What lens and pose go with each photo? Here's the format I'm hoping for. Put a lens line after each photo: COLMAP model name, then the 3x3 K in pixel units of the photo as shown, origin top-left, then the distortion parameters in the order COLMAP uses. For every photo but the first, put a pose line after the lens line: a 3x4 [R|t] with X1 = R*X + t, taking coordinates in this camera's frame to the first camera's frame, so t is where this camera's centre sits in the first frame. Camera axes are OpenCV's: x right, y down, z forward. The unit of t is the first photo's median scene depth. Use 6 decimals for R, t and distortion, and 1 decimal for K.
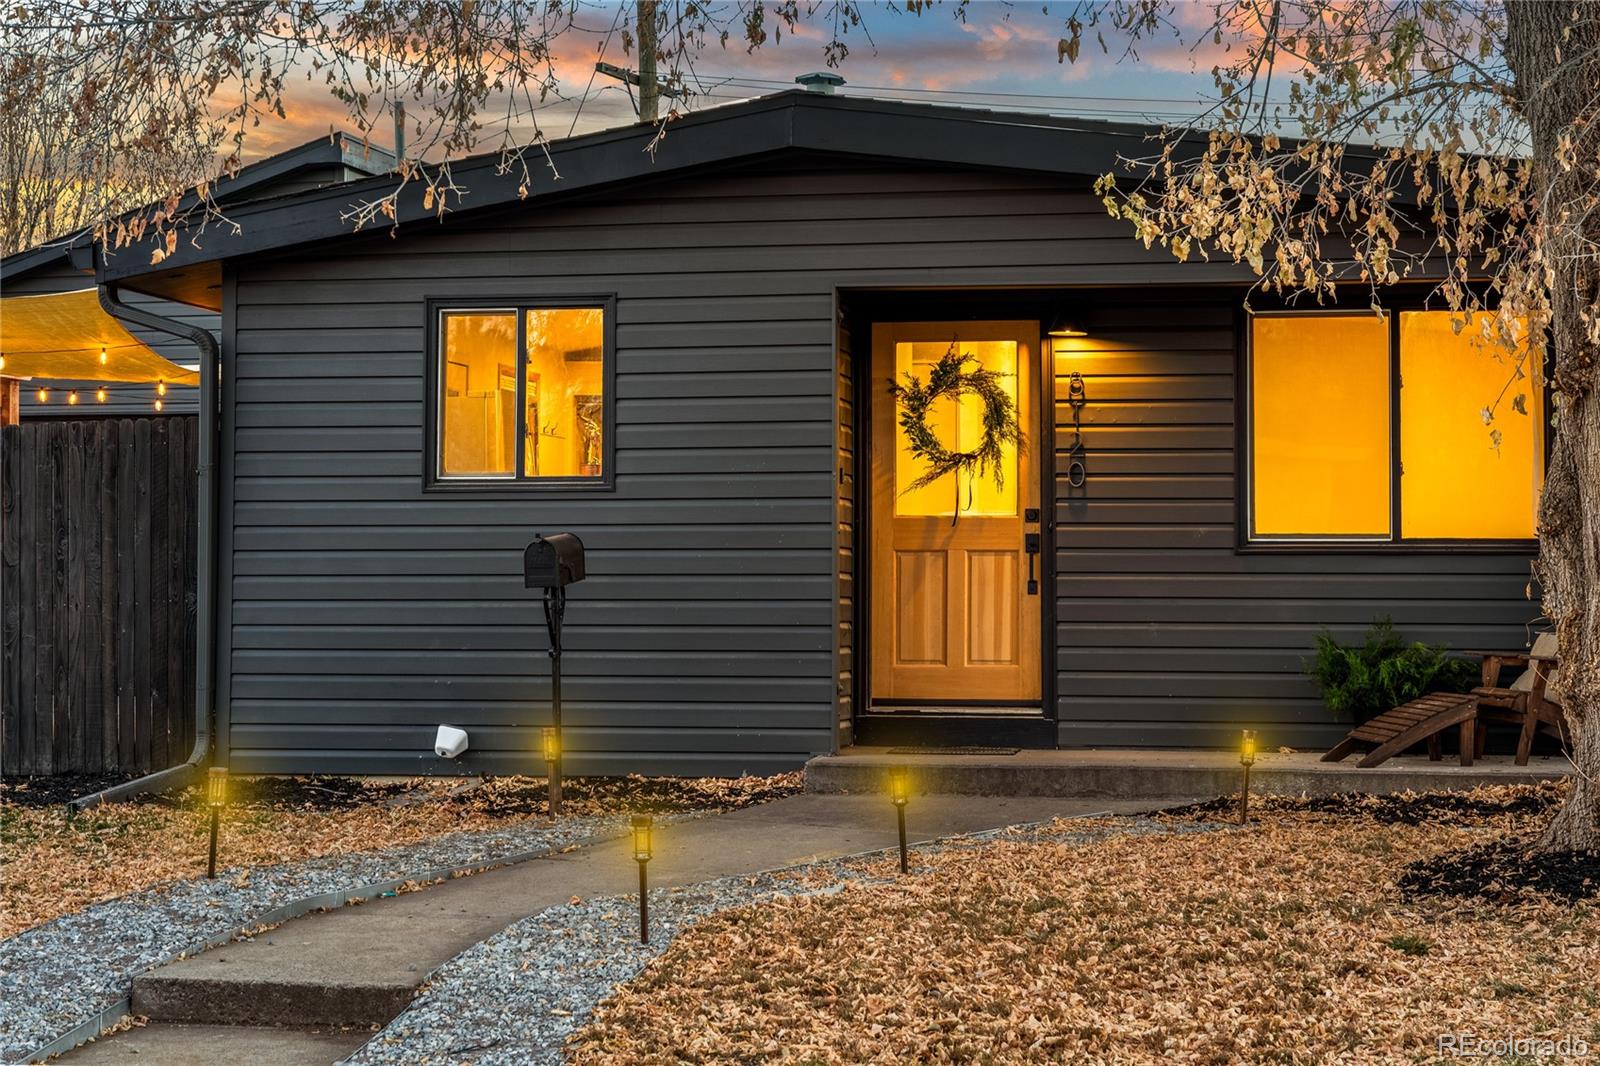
lens RADIAL K [[3262.1, 0, 799.6], [0, 3262.1, 529.6], [0, 0, 1]] dist [0.025550, 0.000000]
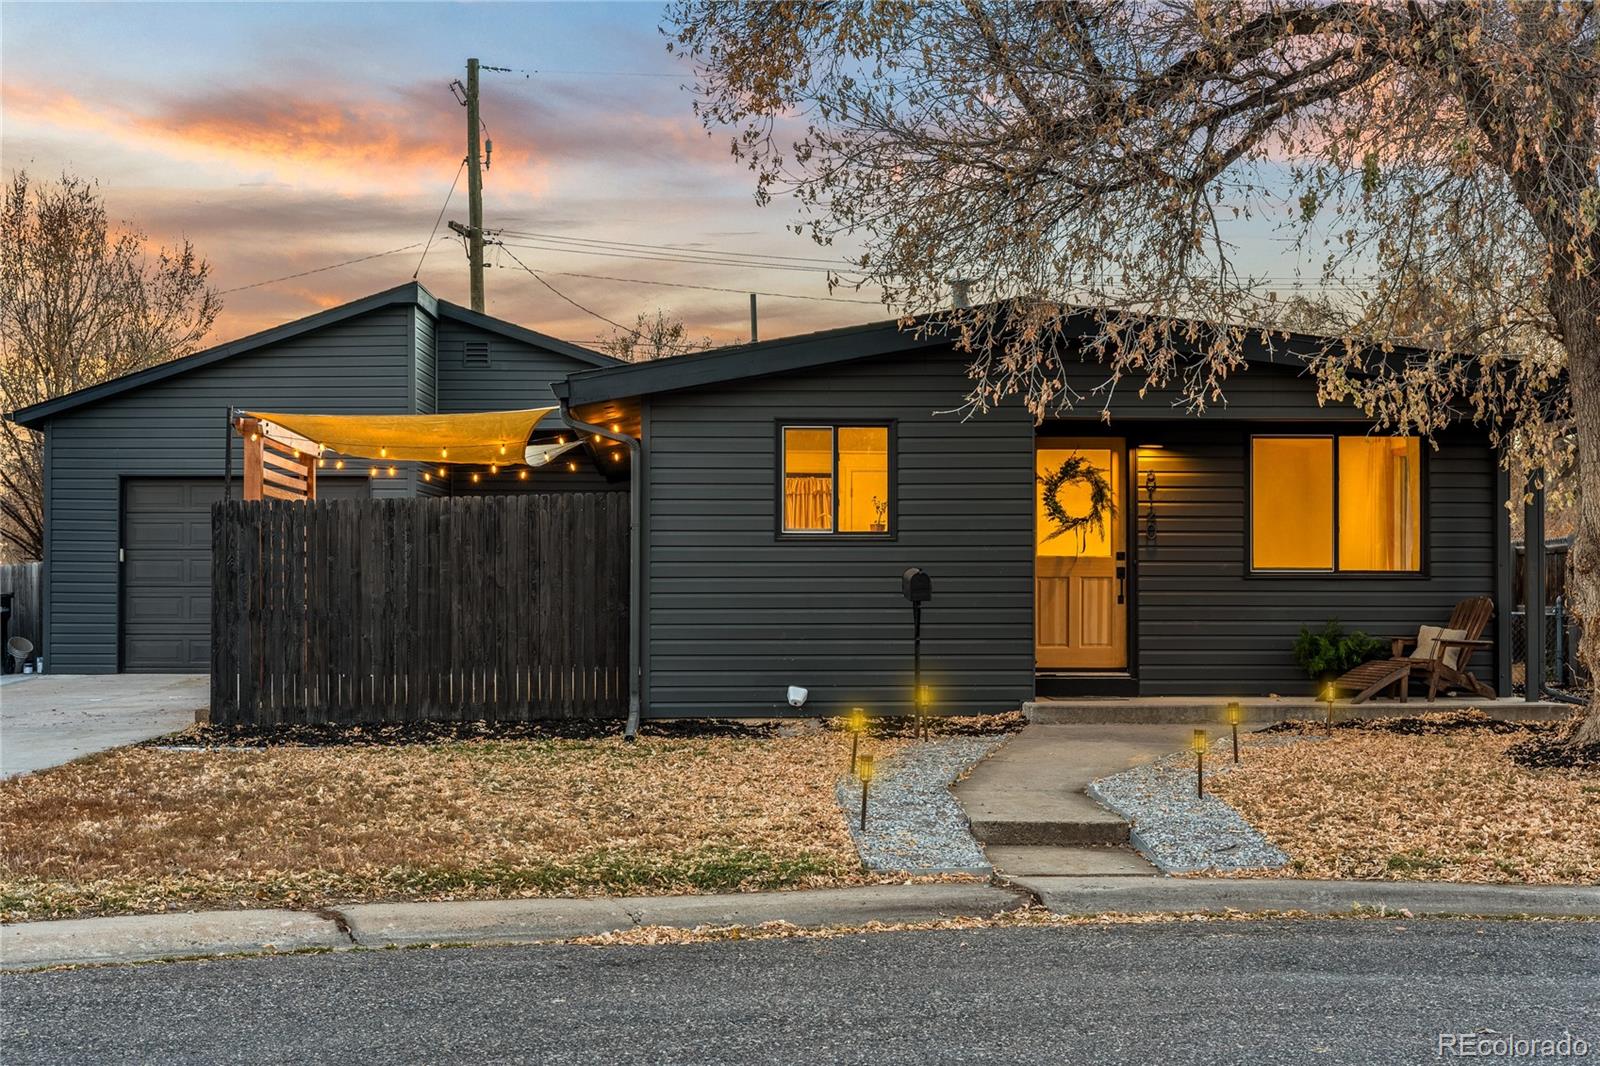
lens RADIAL K [[2496.3, 0, 806.2], [0, 2496.3, 659.8], [0, 0, 1]] dist [-0.002259, 0.000000]
pose [[0.971418, -0.007473, 0.237257, -0.384580], [-0.003165, 0.999008, 0.044426, -0.007481], [-0.237354, -0.043908, 0.970430, -0.190167]]
